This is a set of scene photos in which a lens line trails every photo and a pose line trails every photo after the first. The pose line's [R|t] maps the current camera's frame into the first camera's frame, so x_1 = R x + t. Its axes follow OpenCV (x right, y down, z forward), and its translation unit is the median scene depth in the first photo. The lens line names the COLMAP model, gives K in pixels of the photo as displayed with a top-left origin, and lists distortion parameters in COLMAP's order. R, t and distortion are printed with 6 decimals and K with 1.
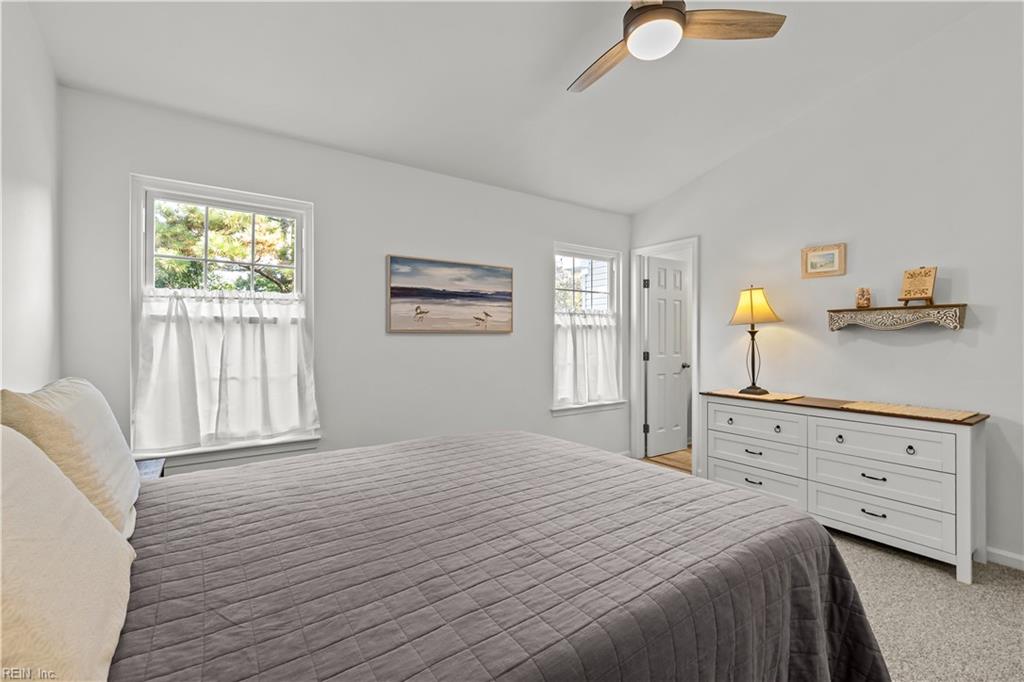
lens RADIAL K [[449.0, 0, 512.6], [0, 449.0, 336.5], [0, 0, 1]] dist [0.002045, -0.001202]
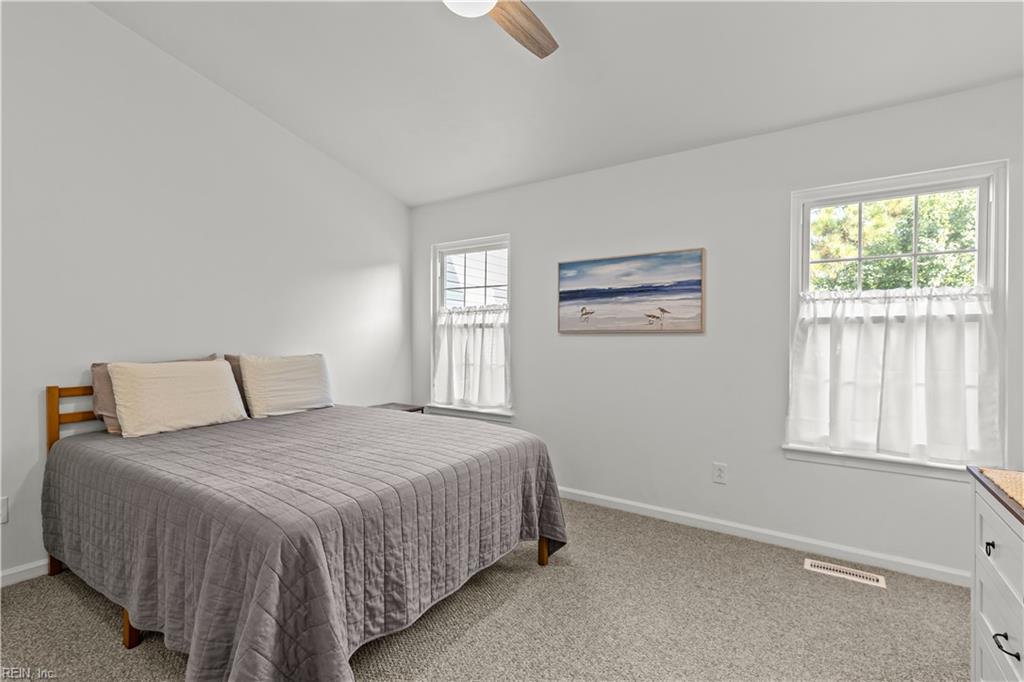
lens RADIAL K [[456.3, 0, 514.6], [0, 456.3, 341.1], [0, 0, 1]] dist [-0.001756, -0.000482]
pose [[0.364653, 0.007470, -0.931113, 0.671891], [-0.002602, 0.999972, 0.007004, 0.002946], [0.931140, -0.000132, 0.364663, 0.454250]]
